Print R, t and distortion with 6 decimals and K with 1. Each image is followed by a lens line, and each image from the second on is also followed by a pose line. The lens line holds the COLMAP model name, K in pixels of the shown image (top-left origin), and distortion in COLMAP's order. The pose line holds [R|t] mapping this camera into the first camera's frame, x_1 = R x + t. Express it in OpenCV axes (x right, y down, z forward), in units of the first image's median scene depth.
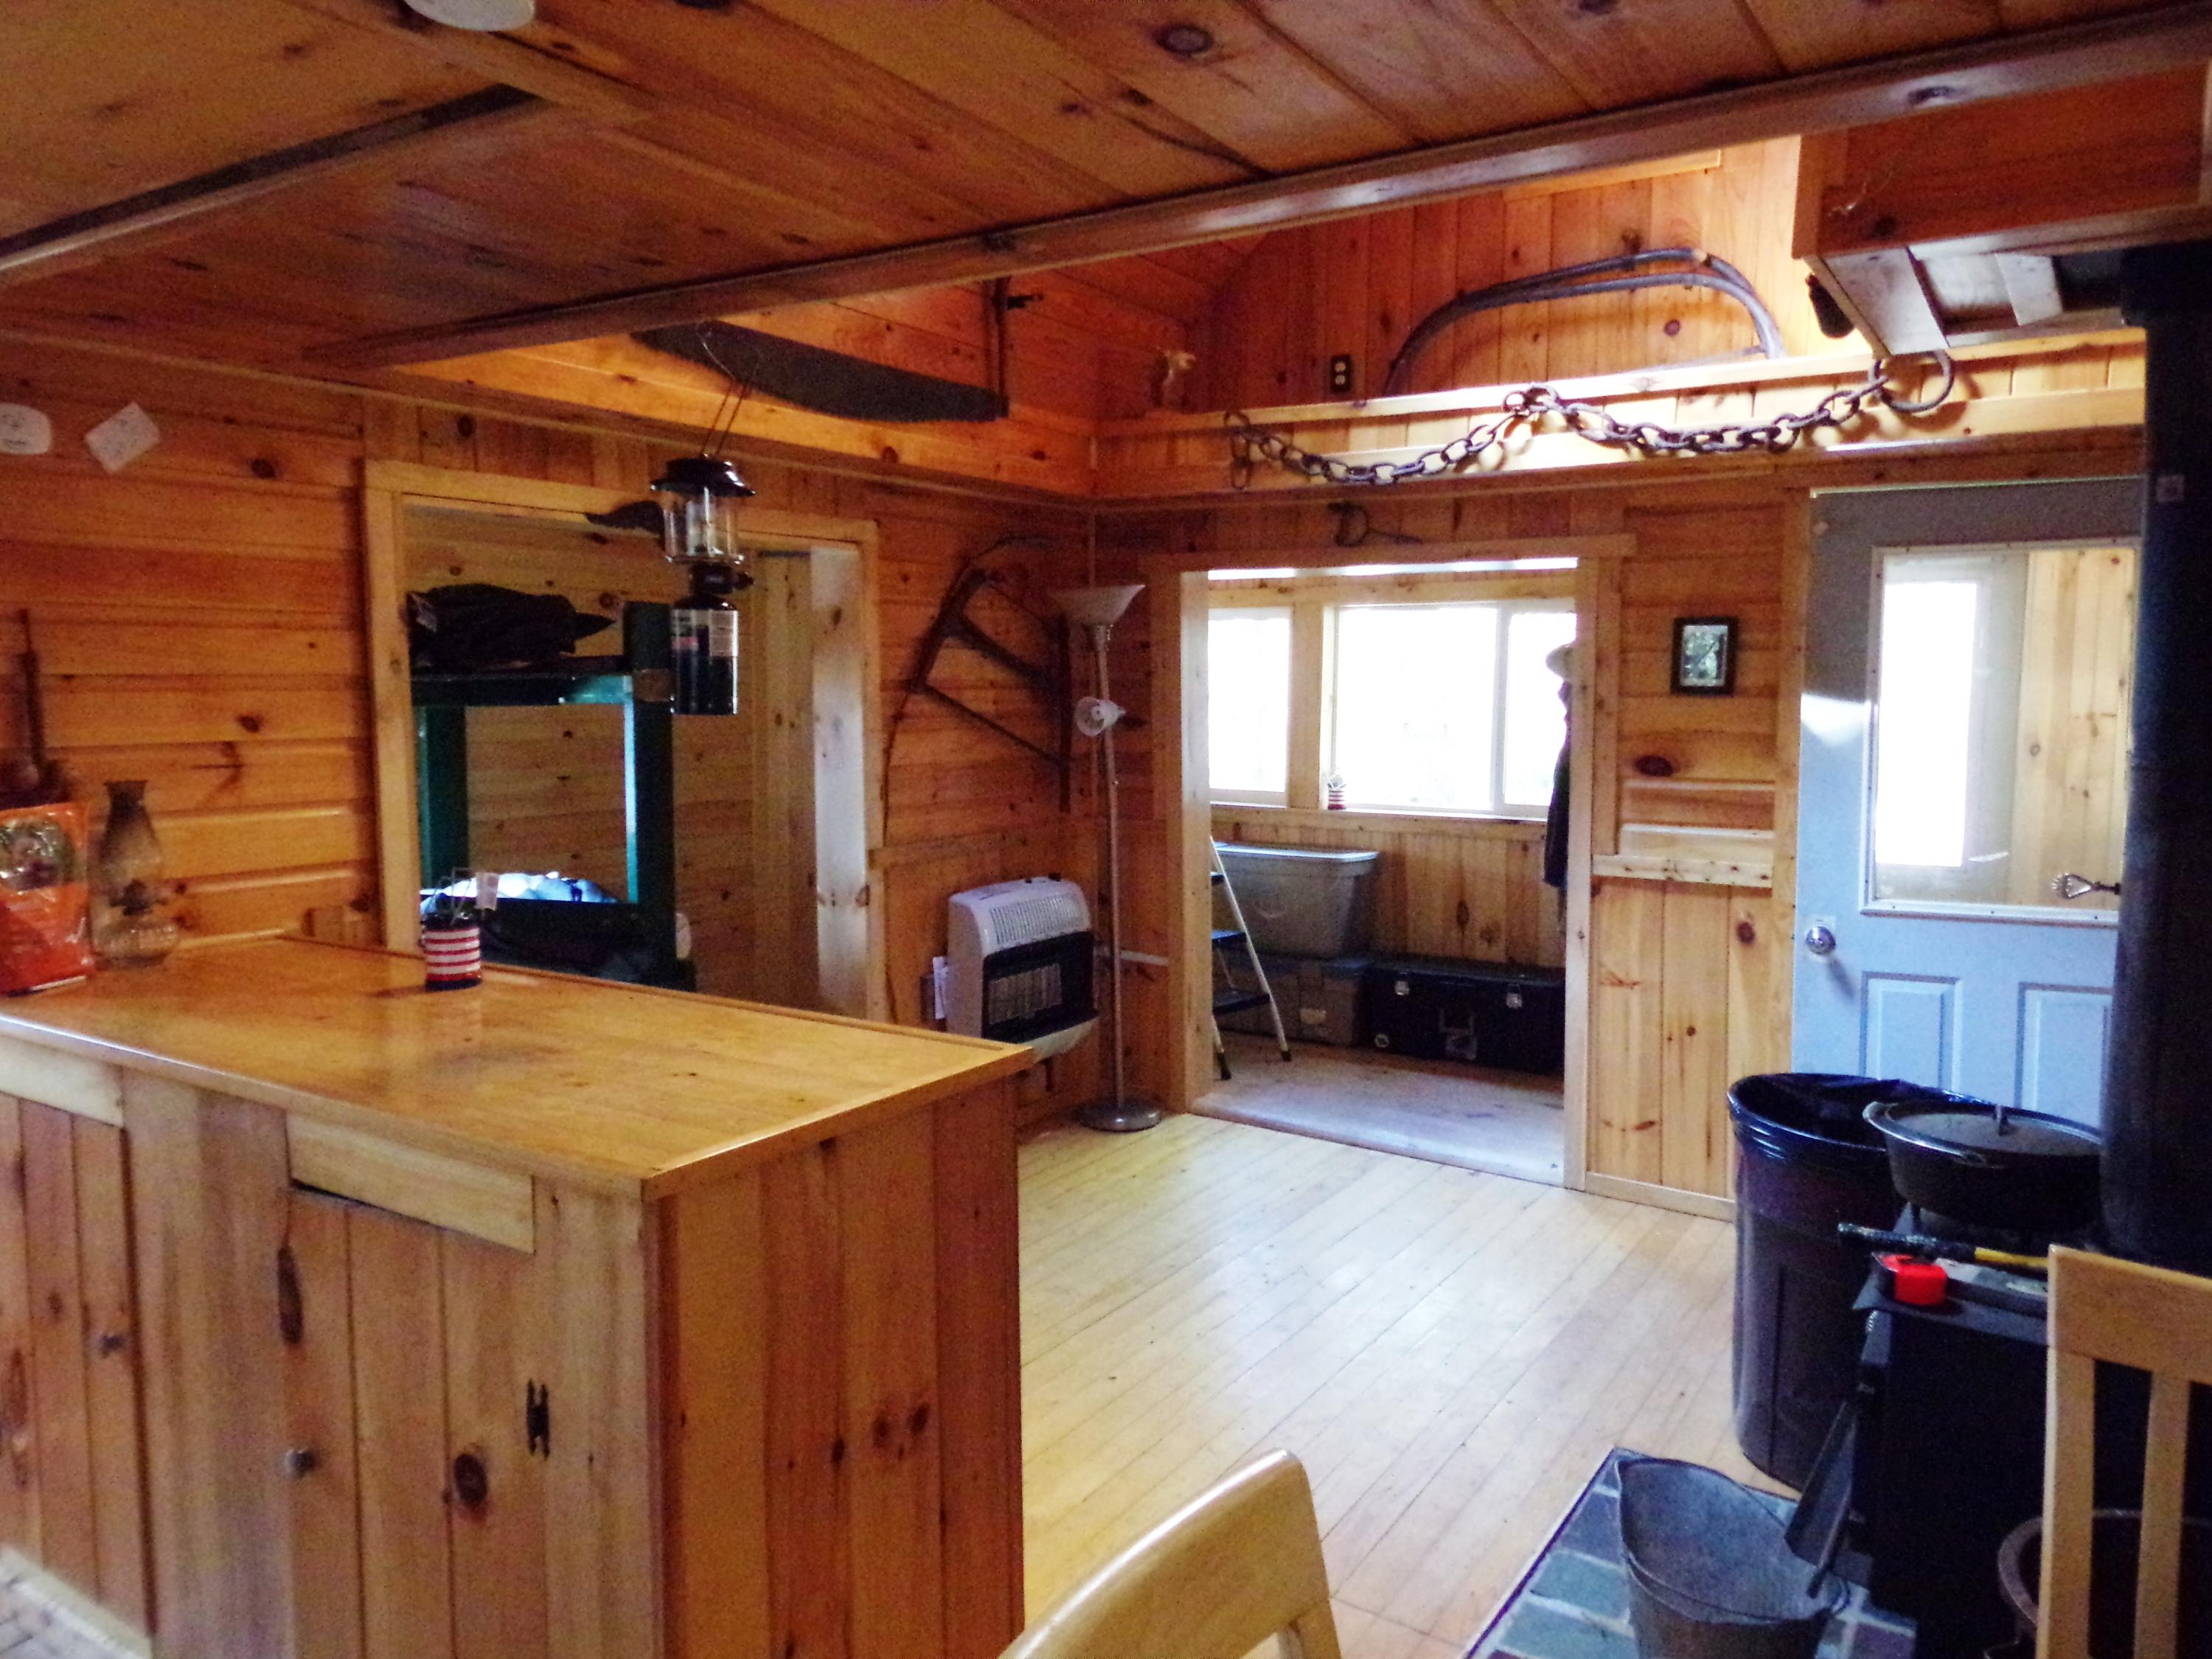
lens RADIAL K [[1557.5, 0, 1097.1], [0, 1557.5, 807.2], [0, 0, 1]] dist [0.091546, -0.096843]
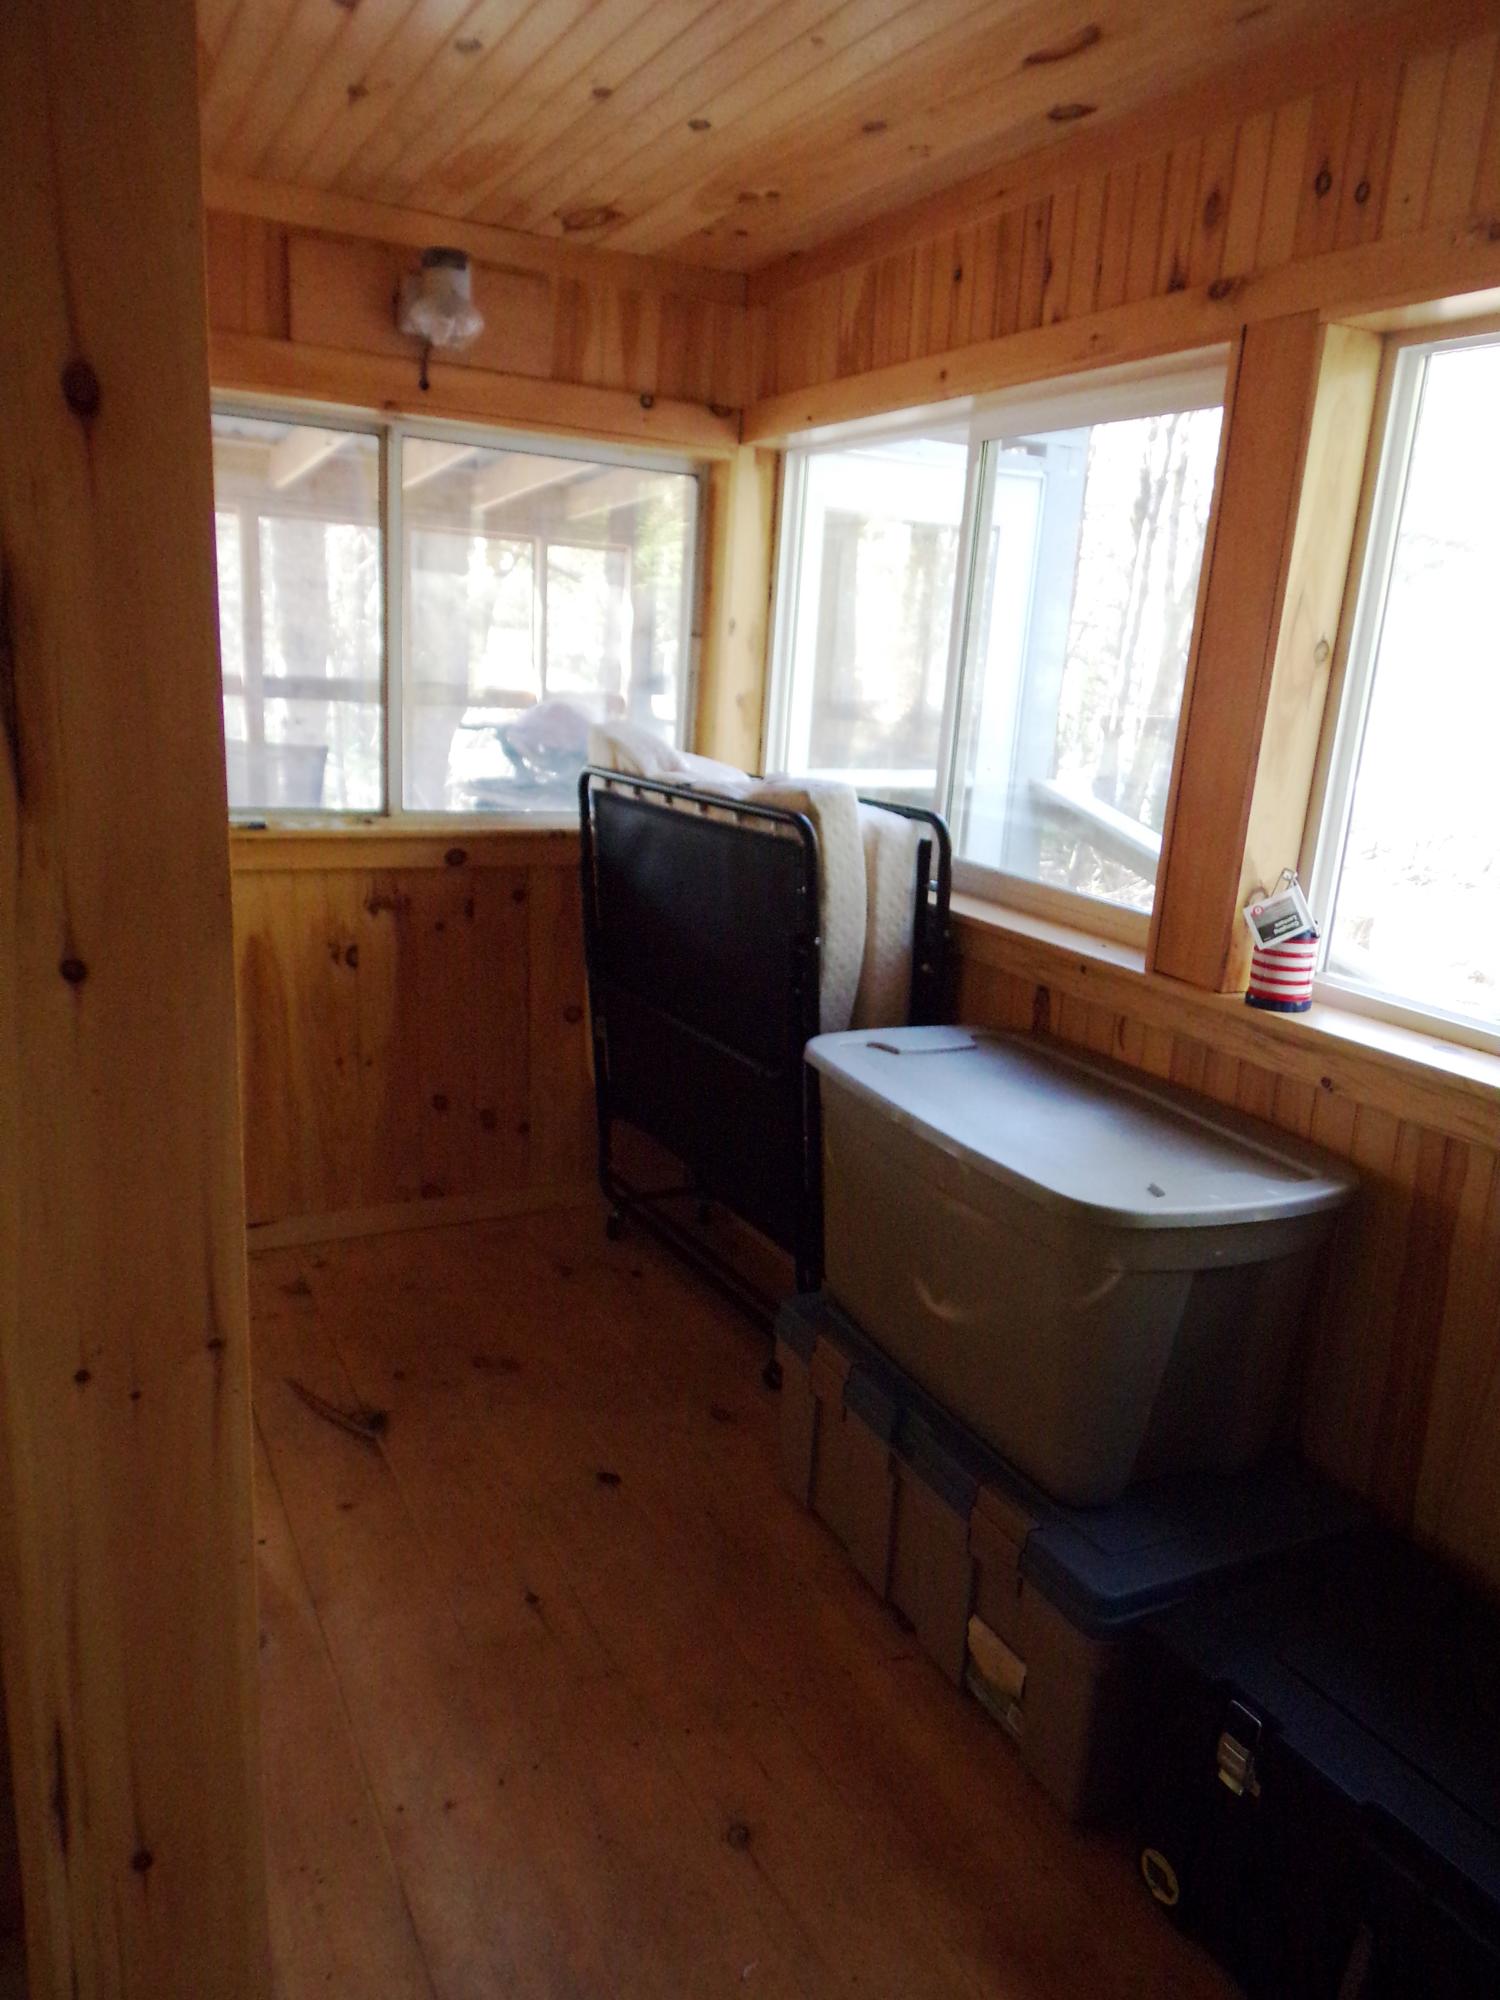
lens RADIAL K [[1408.2, 0, 748.5], [0, 1408.2, 1004.9], [0, 0, 1]] dist [0.091546, -0.096843]
pose [[0.870892, 0.163820, -0.463369, 0.304761], [-0.094135, 0.980958, 0.169883, -0.060523], [0.482376, -0.104331, 0.869729, 1.084892]]
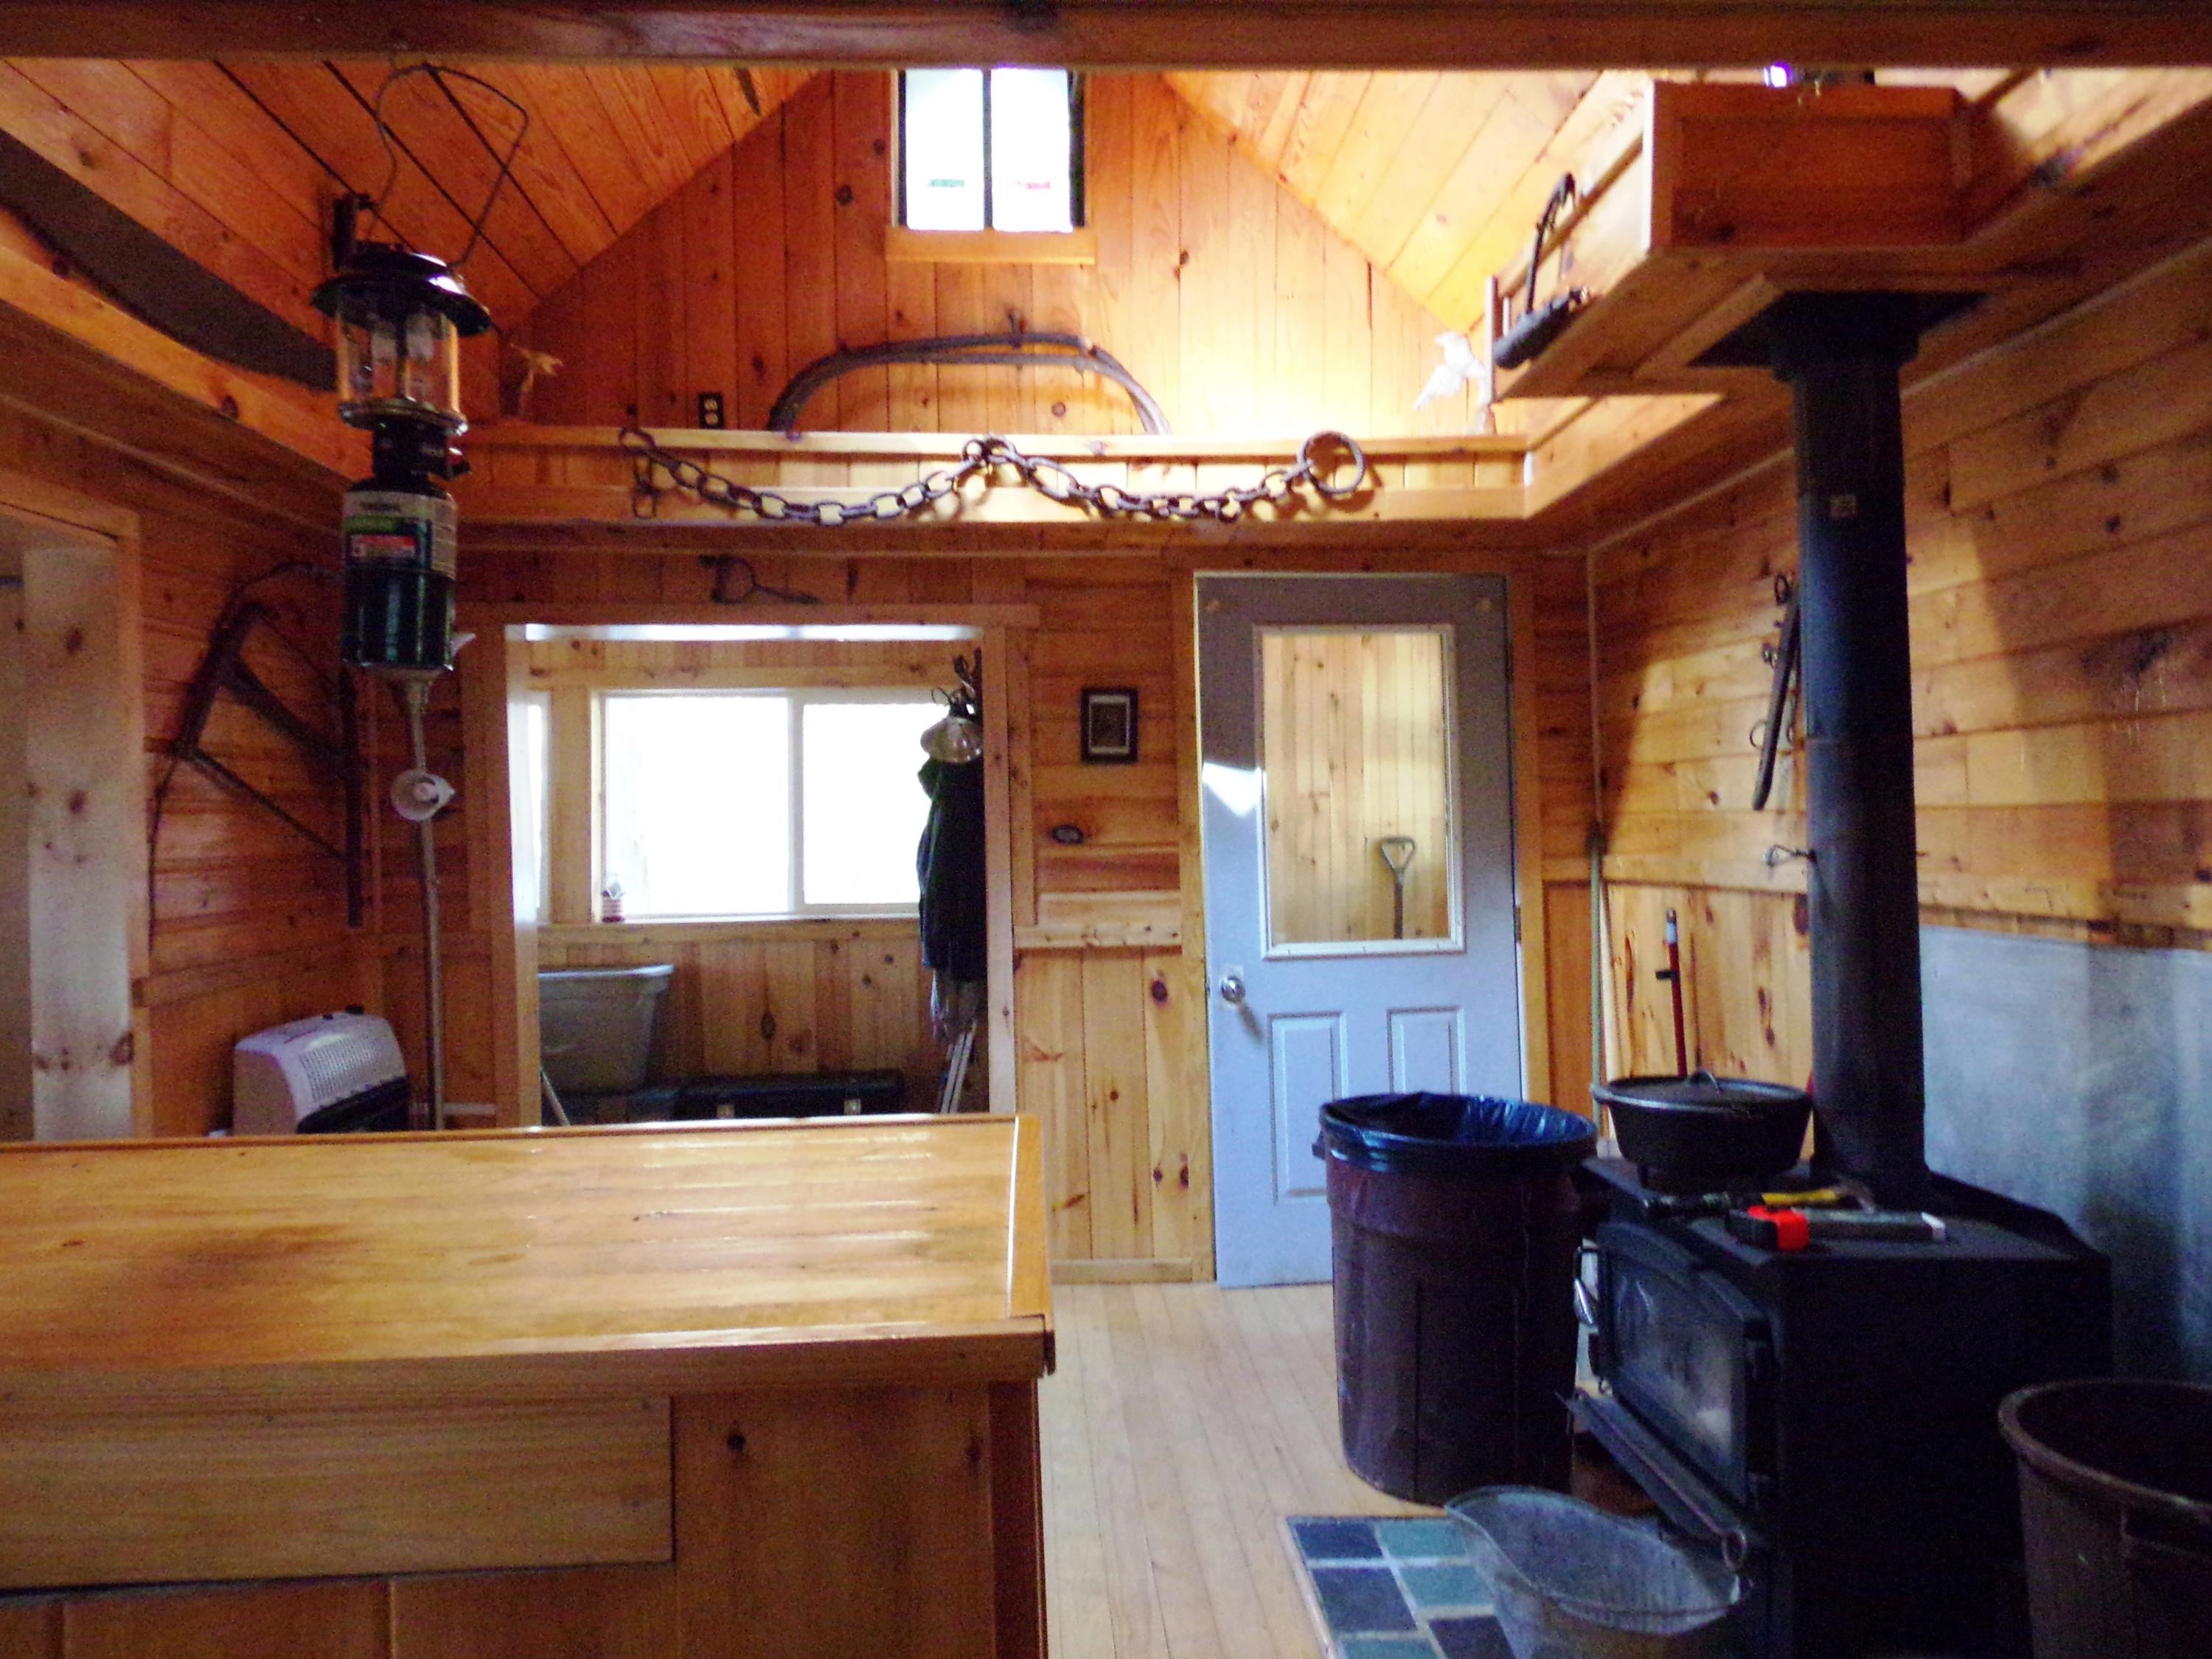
lens RADIAL K [[1557.5, 0, 1097.6], [0, 1557.5, 814.0], [0, 0, 1]] dist [0.091546, -0.096843]
pose [[0.808974, -0.012418, 0.587713, -0.225558], [0.067053, 0.995201, -0.071268, 0.034848], [-0.584008, 0.097062, 0.805924, 0.194740]]
